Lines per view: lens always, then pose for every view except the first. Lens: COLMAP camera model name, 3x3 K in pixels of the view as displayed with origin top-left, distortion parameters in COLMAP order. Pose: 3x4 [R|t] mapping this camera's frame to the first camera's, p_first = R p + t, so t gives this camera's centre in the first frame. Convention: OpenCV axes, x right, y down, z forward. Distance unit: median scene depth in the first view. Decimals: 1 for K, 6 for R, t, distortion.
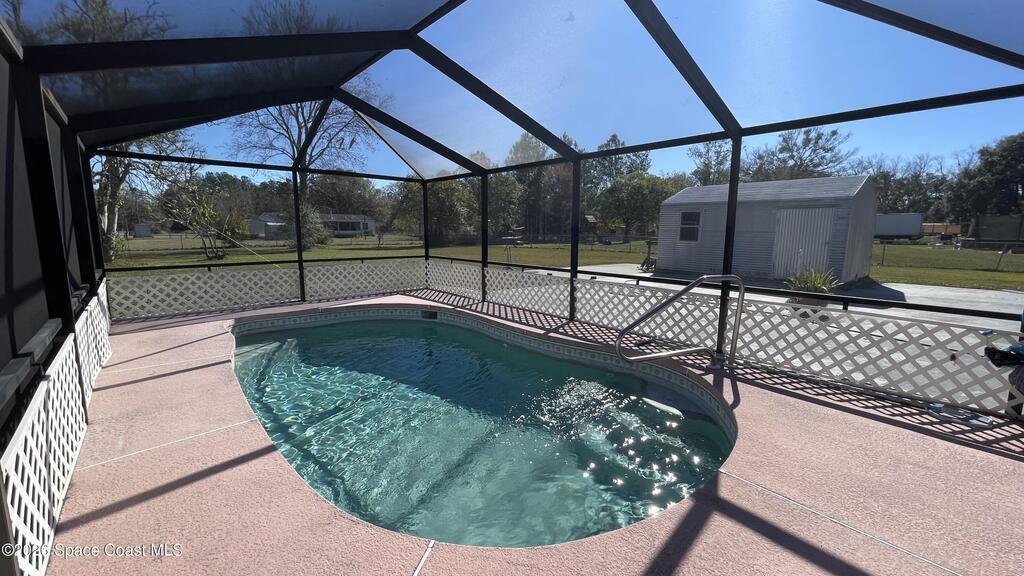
lens RADIAL K [[417.7, 0, 507.4], [0, 417.7, 286.4], [0, 0, 1]] dist [-0.003110, 0.000955]
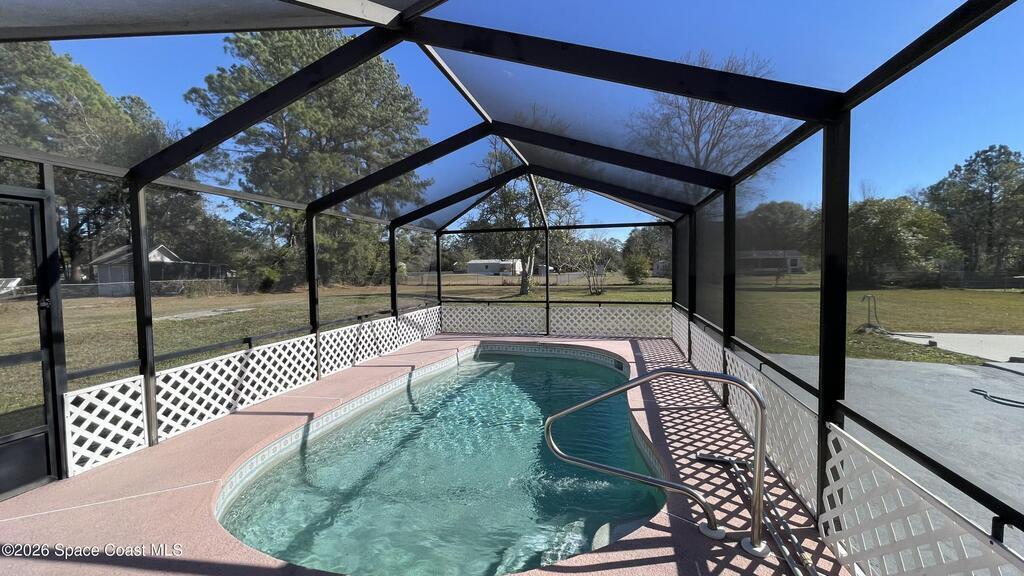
lens RADIAL K [[417.7, 0, 510.0], [0, 417.7, 287.6], [0, 0, 1]] dist [-0.003110, 0.000955]
pose [[0.550182, 0.028485, -0.834559, 0.475866], [-0.097556, 0.994767, -0.030361, -0.056142], [0.829327, 0.098120, 0.550082, 0.248434]]
